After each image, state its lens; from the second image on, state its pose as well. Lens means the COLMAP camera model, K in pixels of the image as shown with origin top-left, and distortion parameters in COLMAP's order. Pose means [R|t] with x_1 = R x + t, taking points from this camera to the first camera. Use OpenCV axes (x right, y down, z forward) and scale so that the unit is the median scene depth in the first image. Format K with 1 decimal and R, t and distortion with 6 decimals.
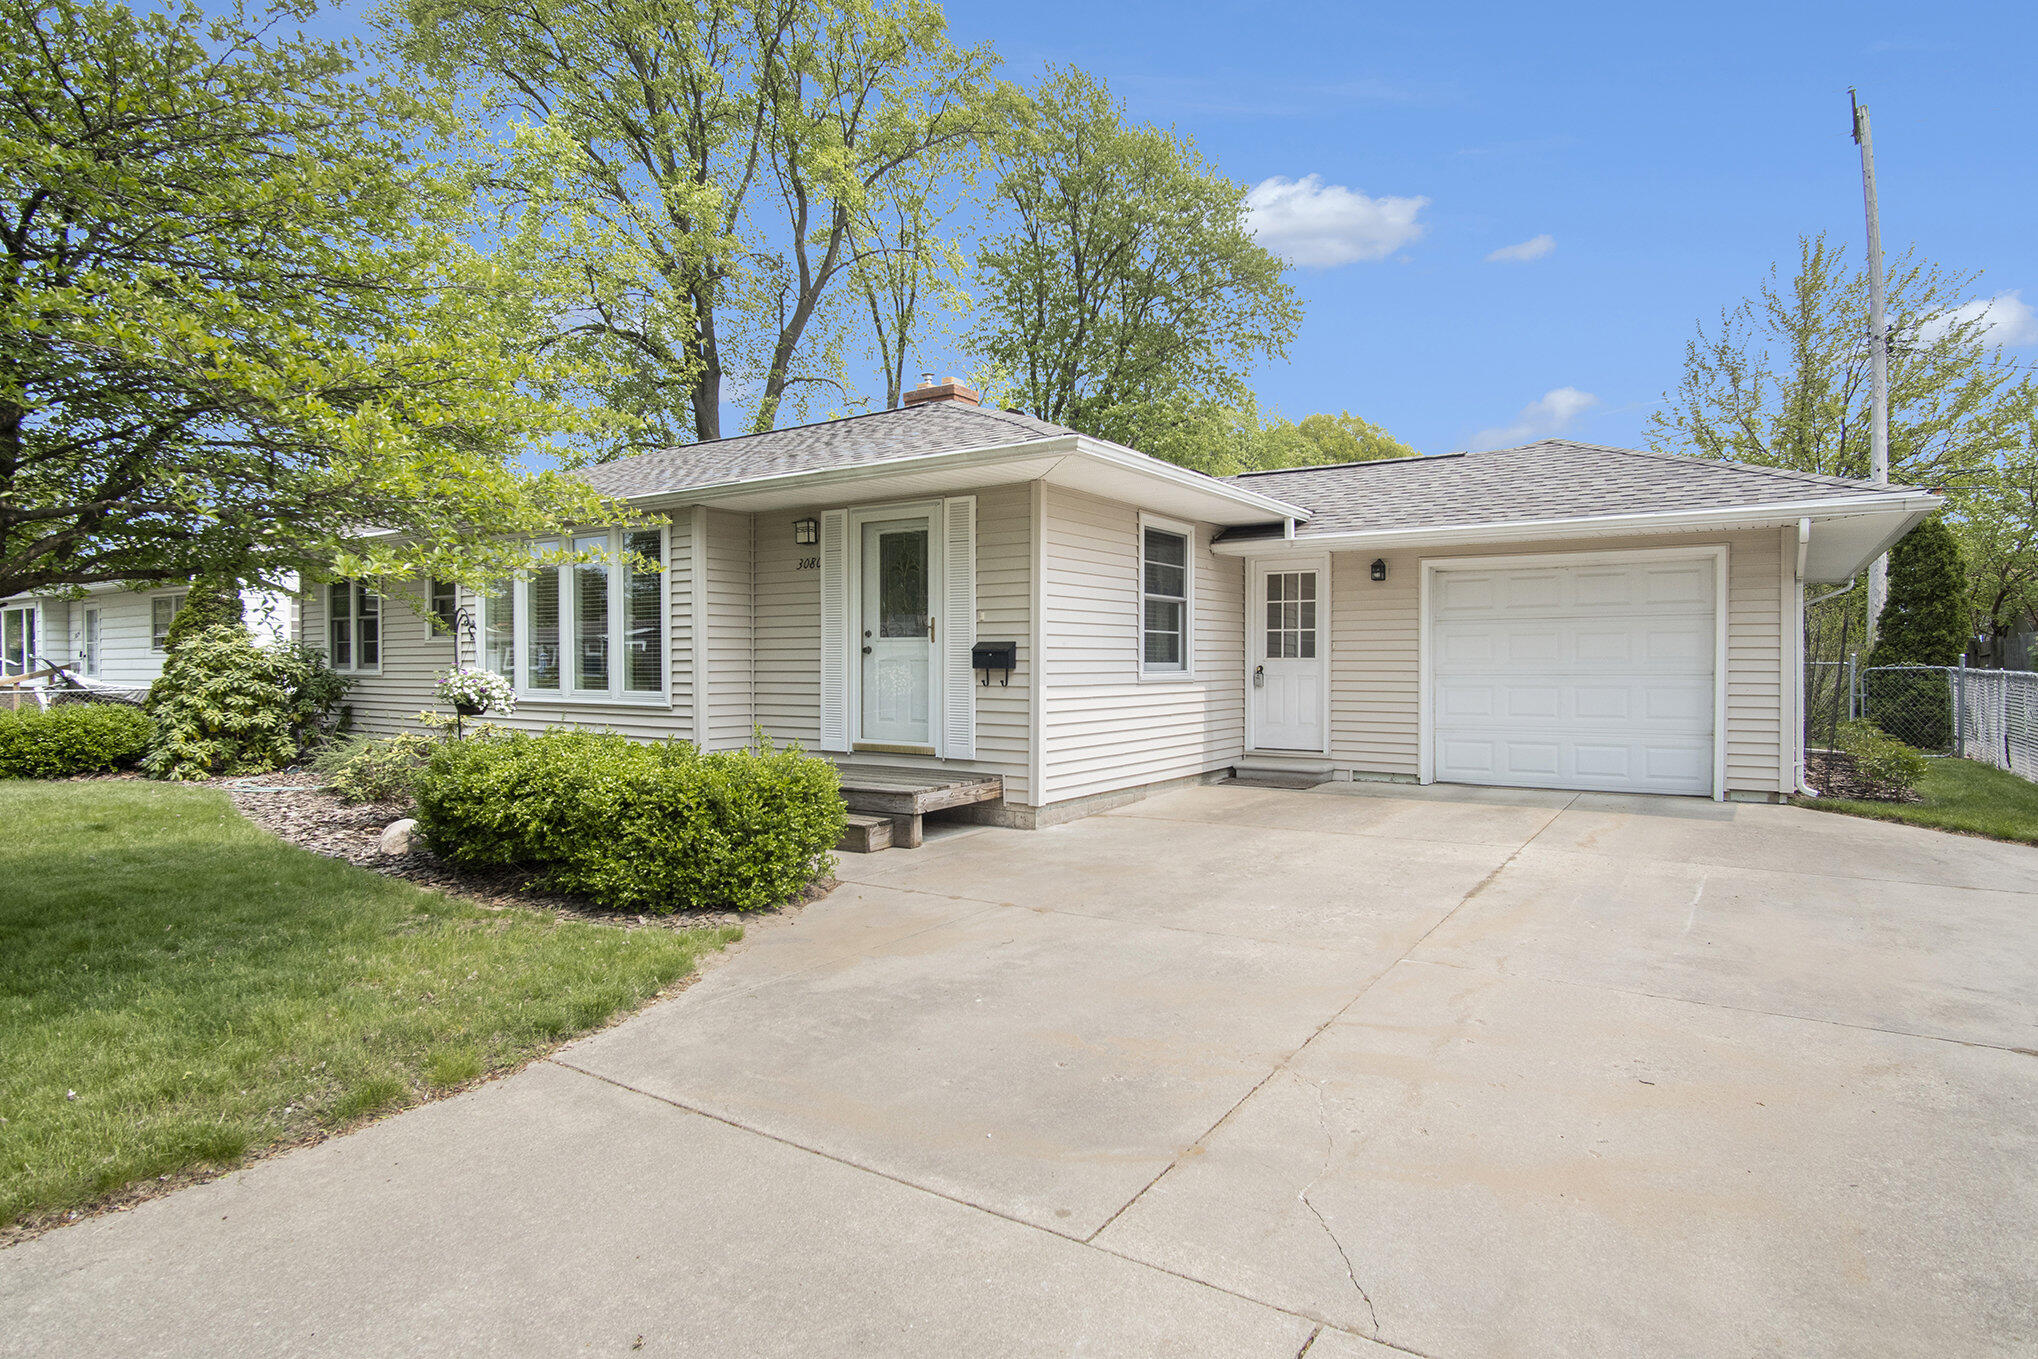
lens RADIAL K [[1098.5, 0, 1022.4], [0, 1098.5, 682.4], [0, 0, 1]] dist [-0.005248, -0.000432]
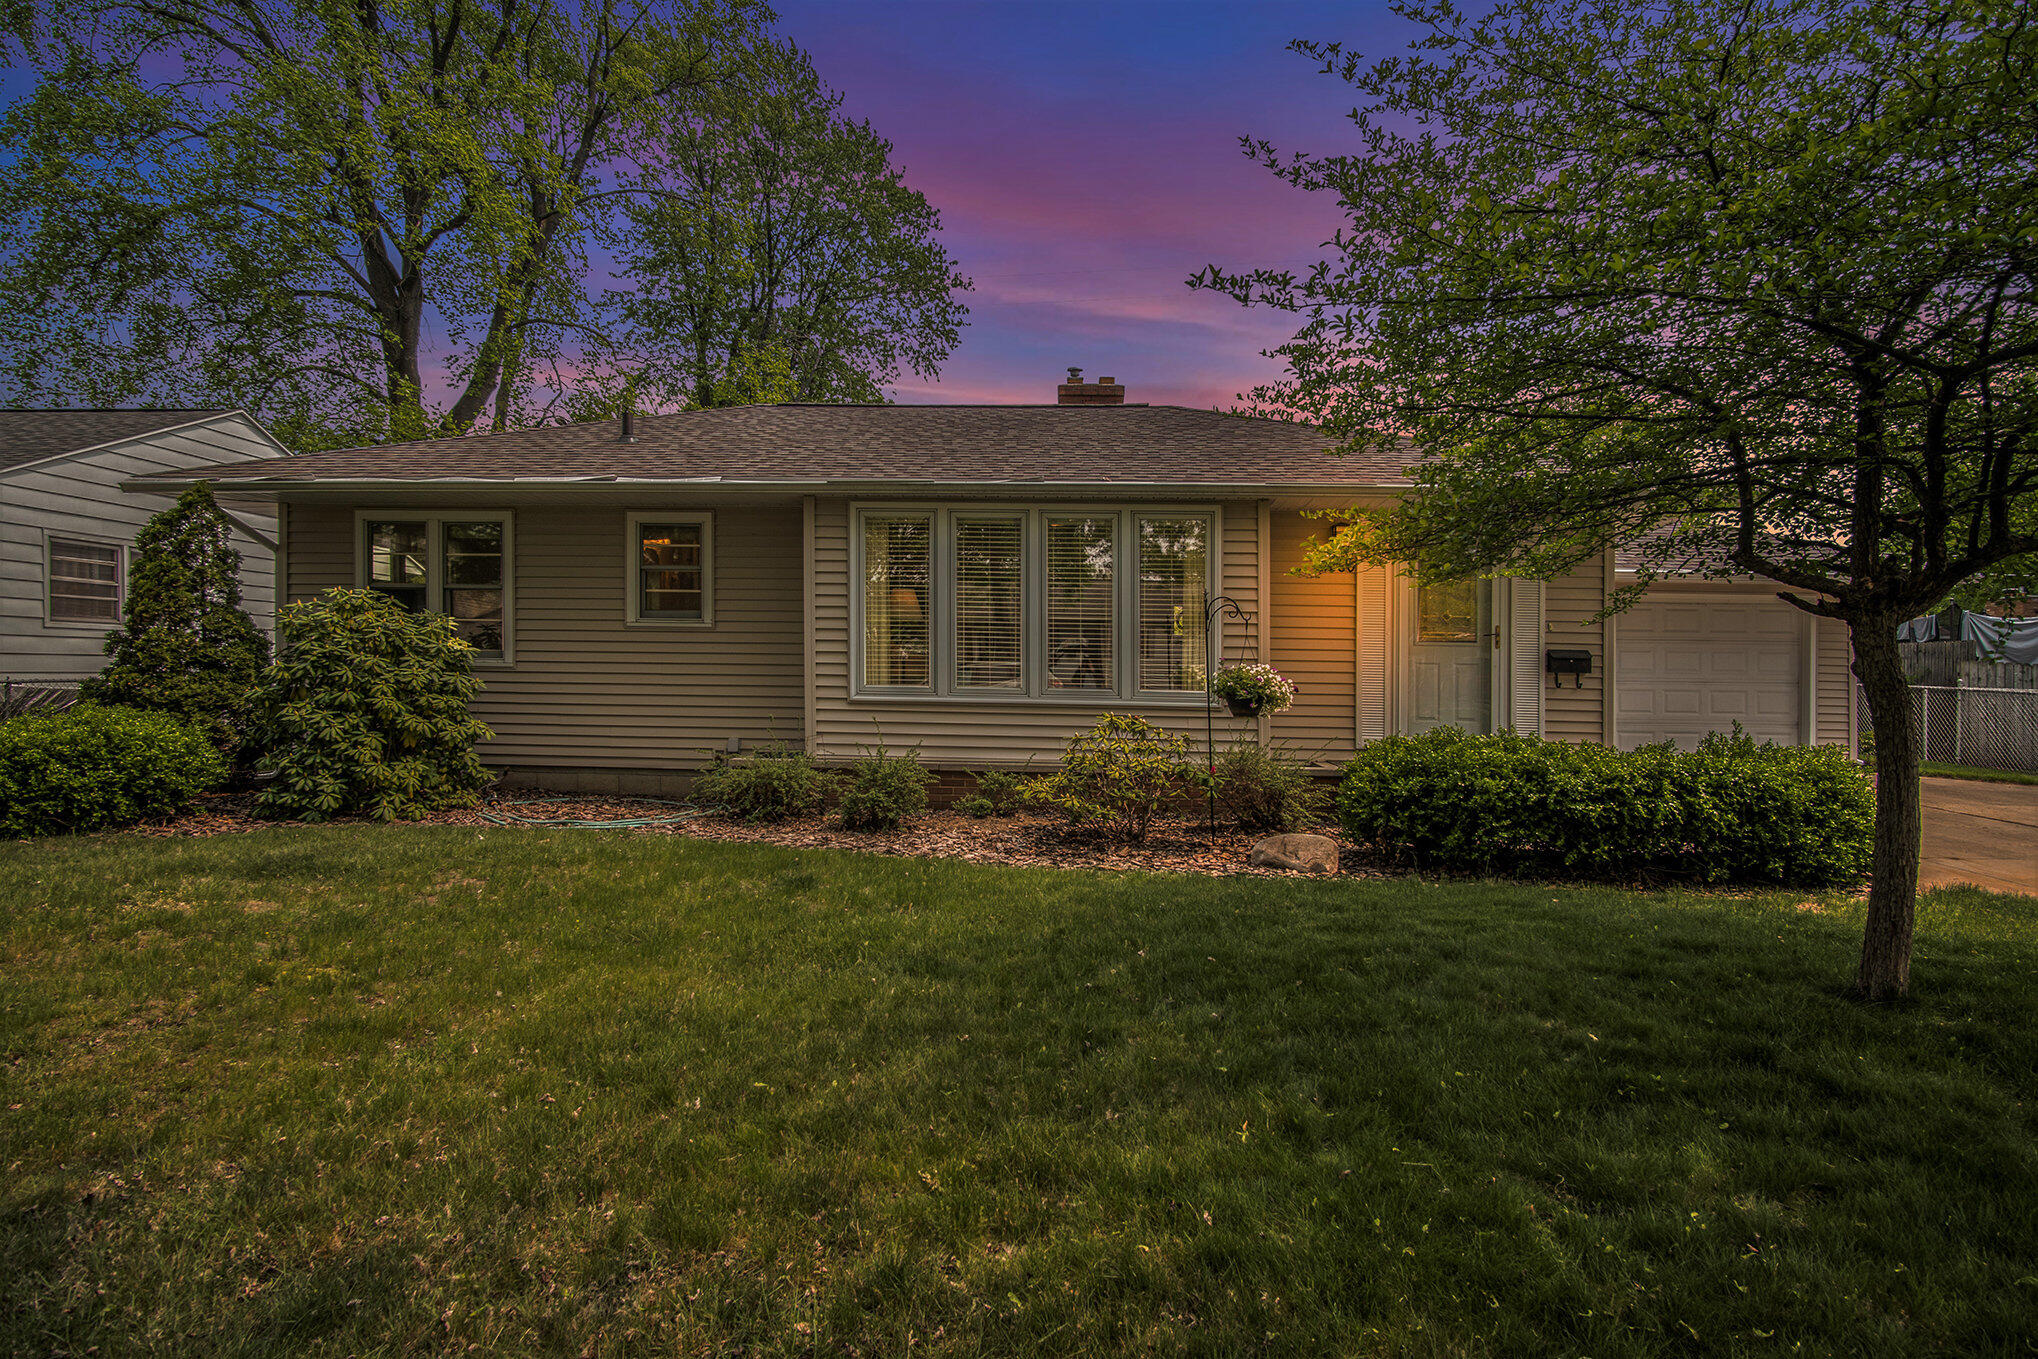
lens RADIAL K [[1098.5, 0, 1012.9], [0, 1098.5, 673.4], [0, 0, 1]] dist [-0.005248, -0.000432]
pose [[0.864752, 0.009276, 0.502113, -0.760399], [-0.005503, 0.999944, -0.008995, 0.000907], [-0.502169, 0.005015, 0.864755, 0.190335]]
